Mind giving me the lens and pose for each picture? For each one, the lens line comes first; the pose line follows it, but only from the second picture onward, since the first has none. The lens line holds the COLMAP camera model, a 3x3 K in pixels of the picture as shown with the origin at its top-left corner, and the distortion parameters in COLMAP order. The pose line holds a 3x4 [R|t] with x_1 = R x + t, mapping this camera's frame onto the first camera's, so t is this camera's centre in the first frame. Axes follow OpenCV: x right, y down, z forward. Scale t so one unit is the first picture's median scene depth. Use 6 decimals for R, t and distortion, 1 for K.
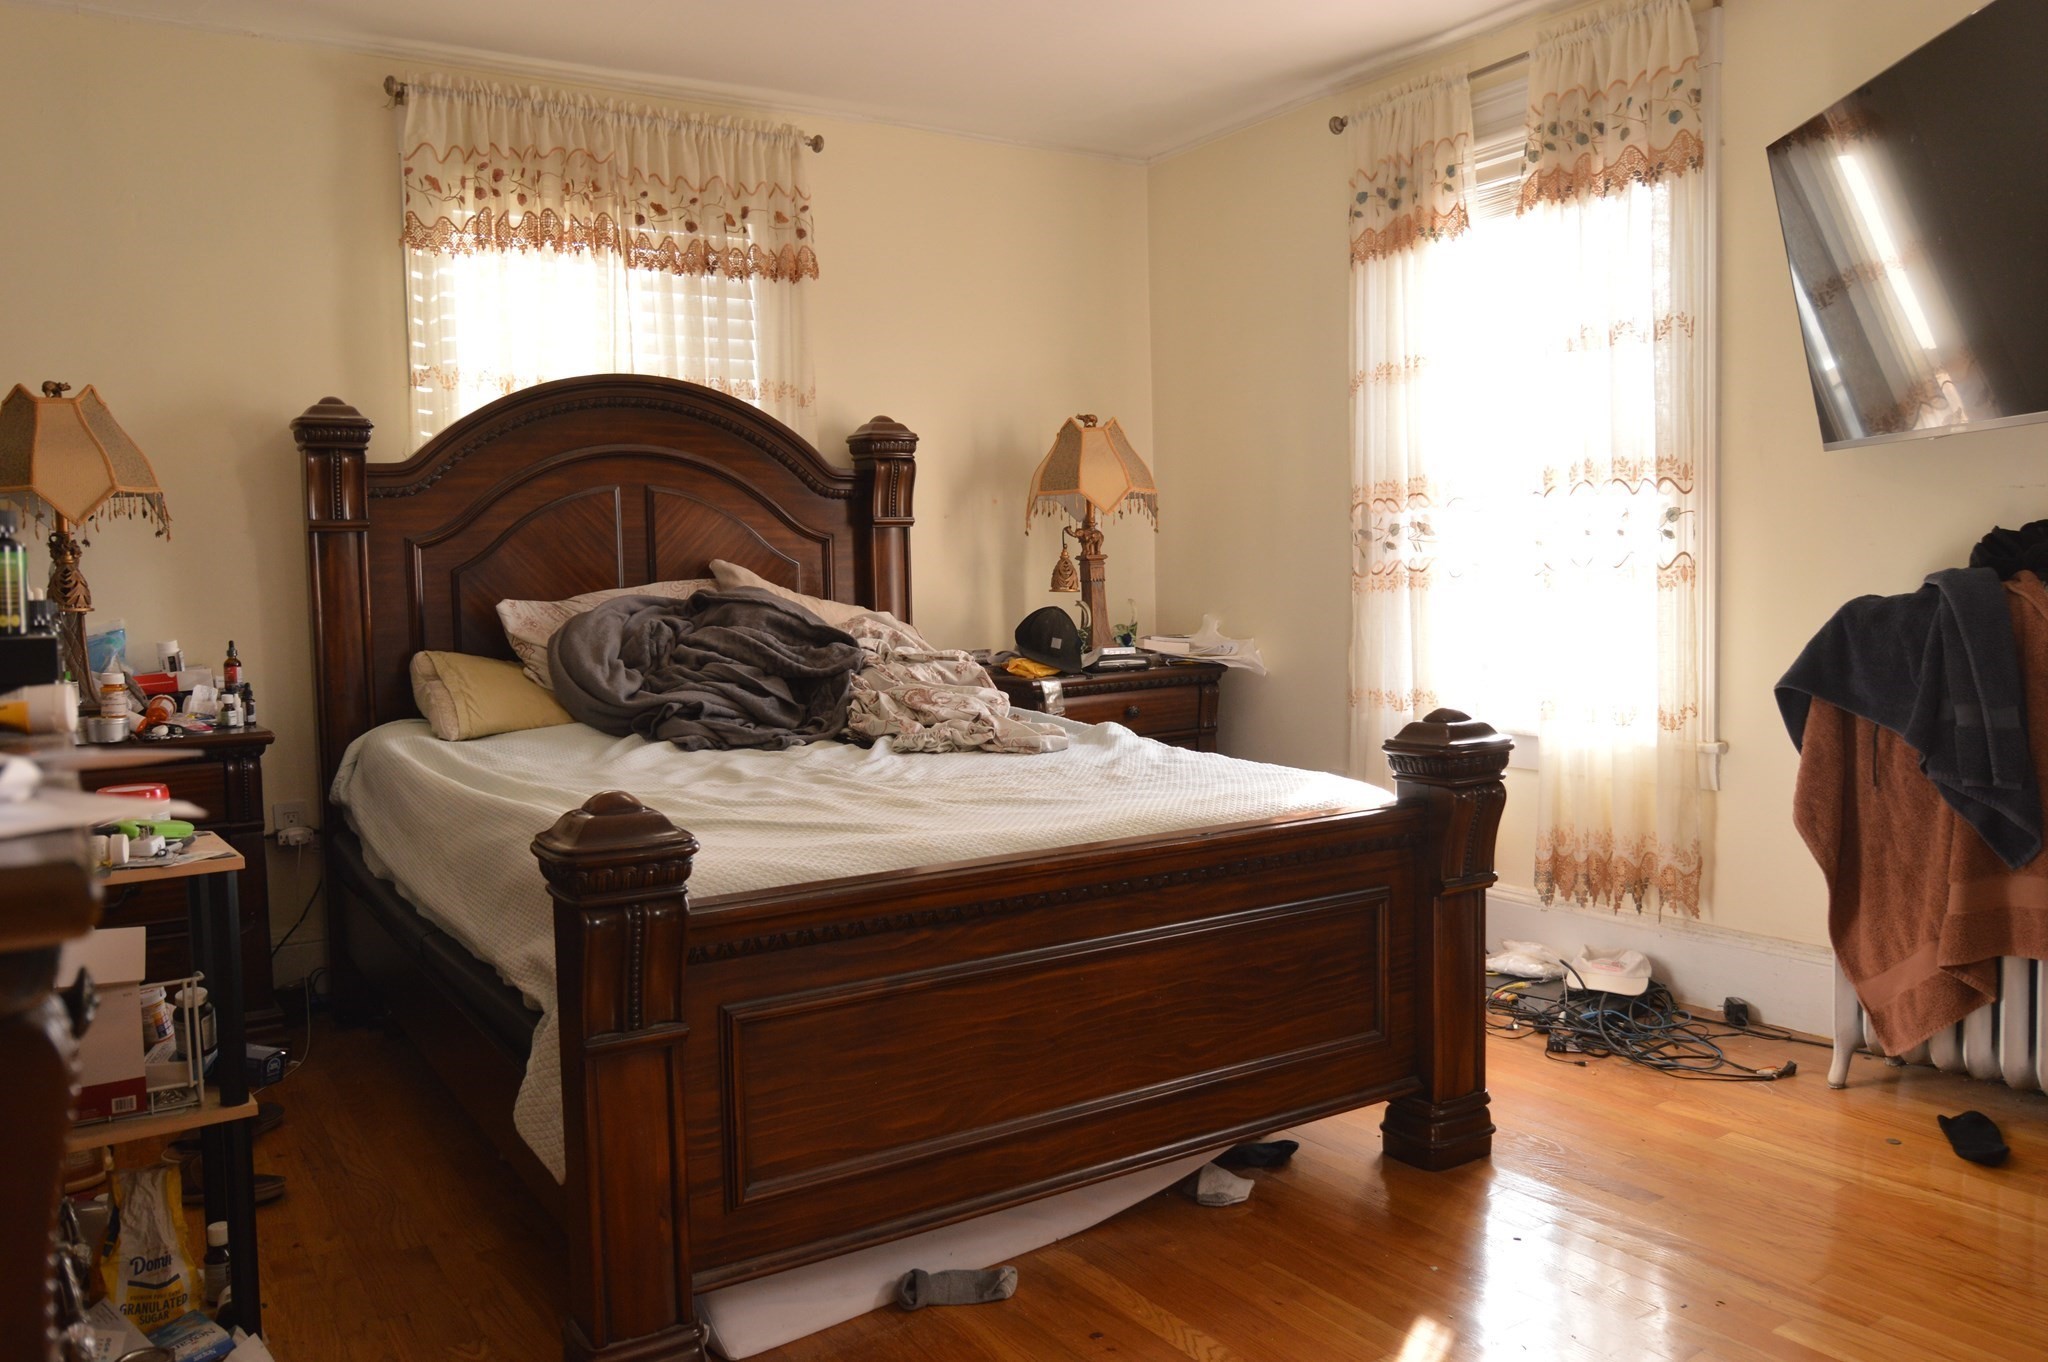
lens RADIAL K [[1563.2, 0, 1024.0], [0, 1563.2, 681.0], [0, 0, 1]] dist [-0.026345, 0.005717]
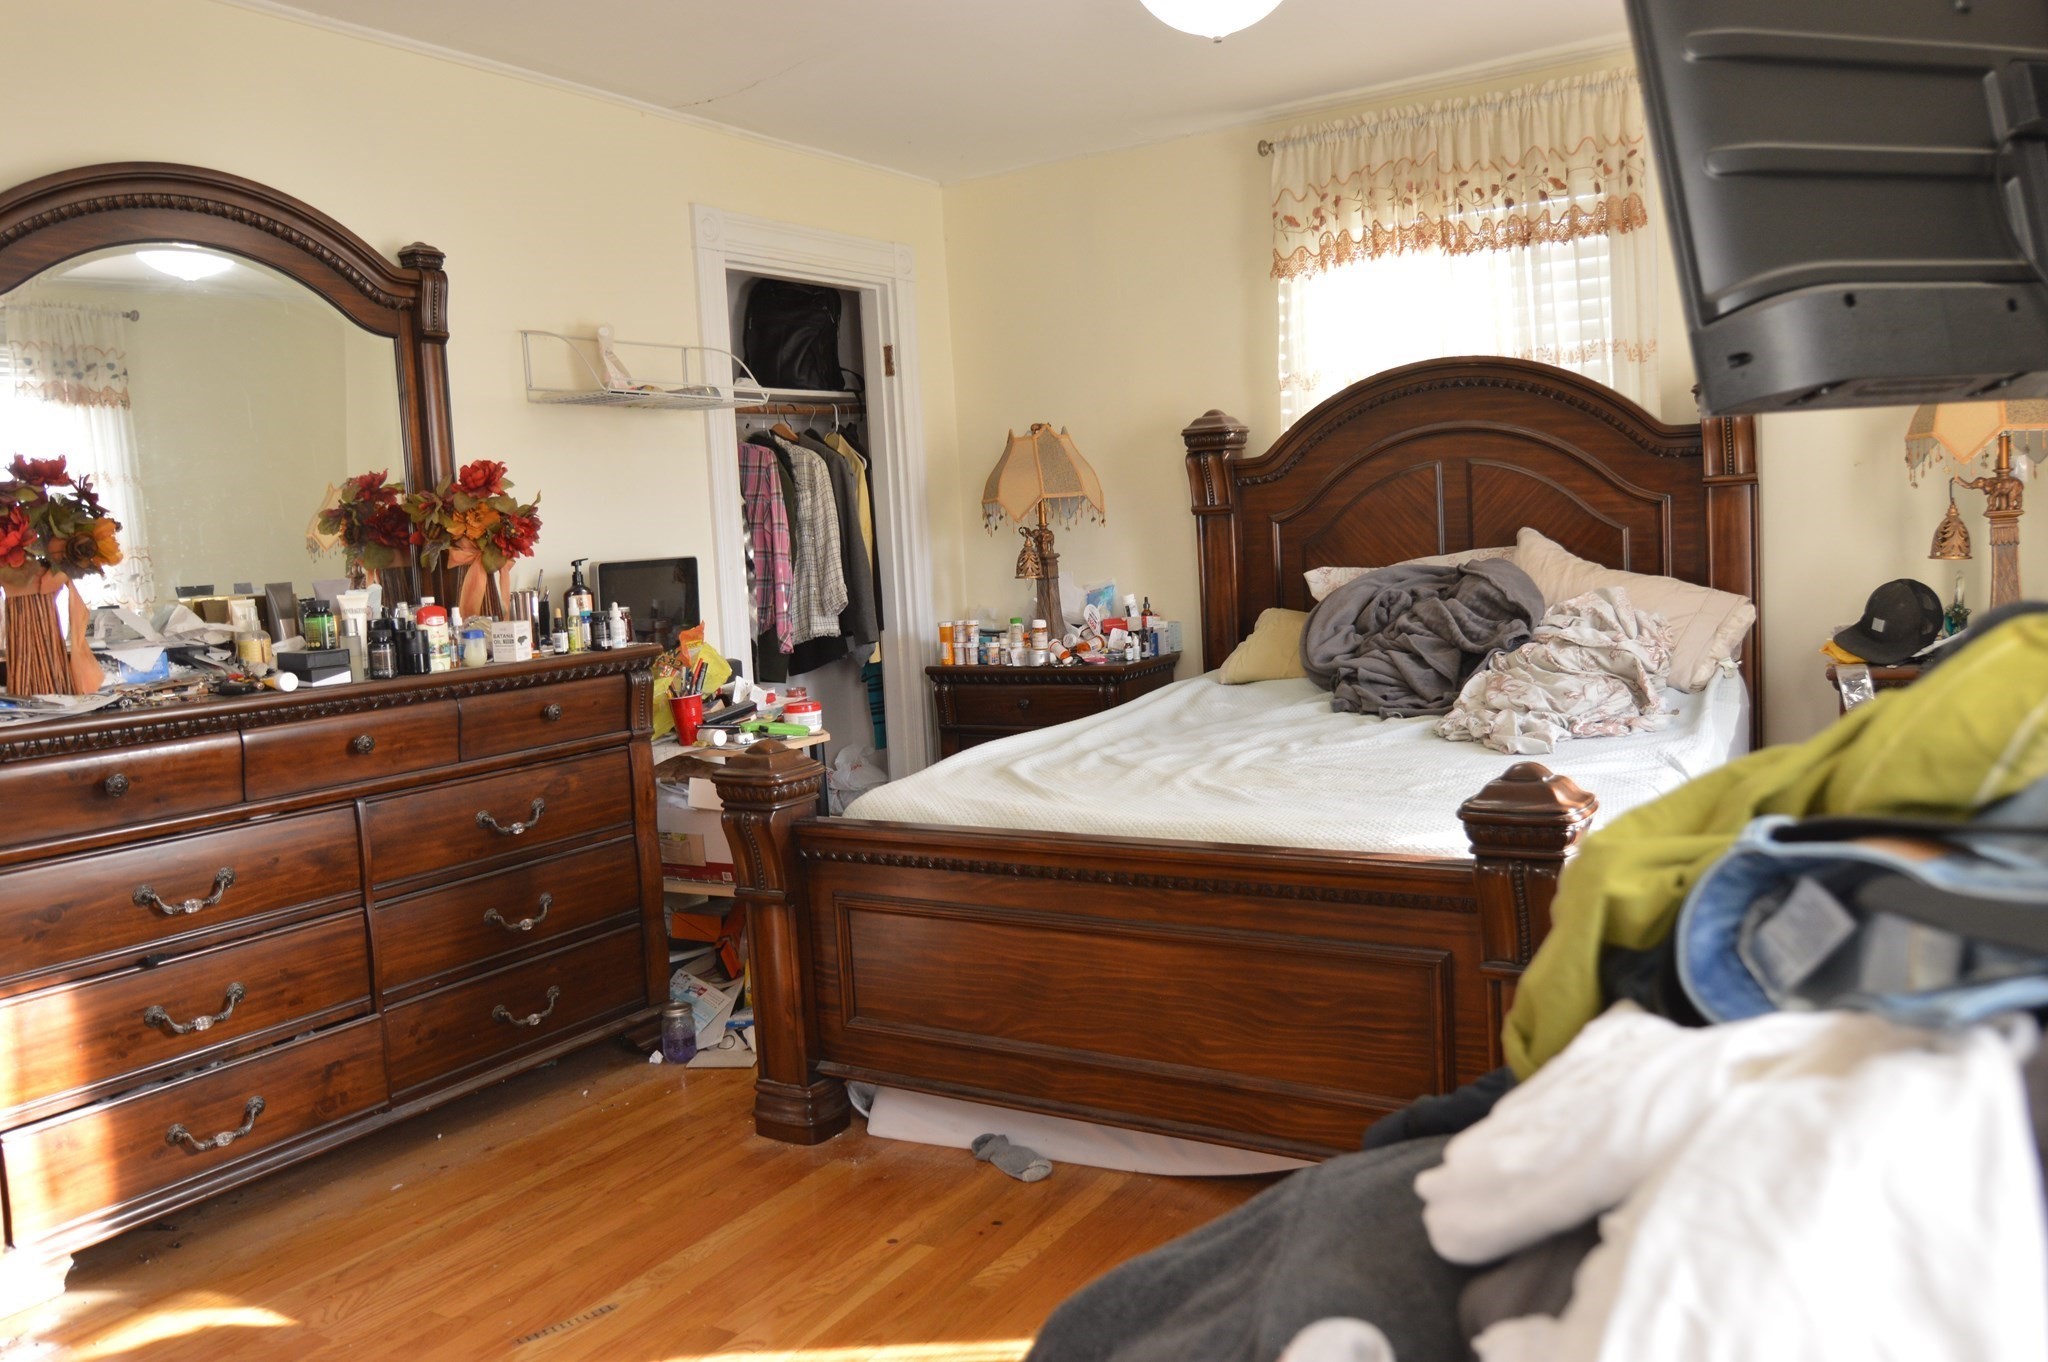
lens RADIAL K [[1563.2, 0, 1024.0], [0, 1563.2, 681.0], [0, 0, 1]] dist [-0.026345, 0.005717]
pose [[0.429033, 0.090513, -0.898742, 0.629123], [-0.015580, 0.995560, 0.092827, -0.070963], [0.903154, -0.025823, 0.428539, 0.274490]]
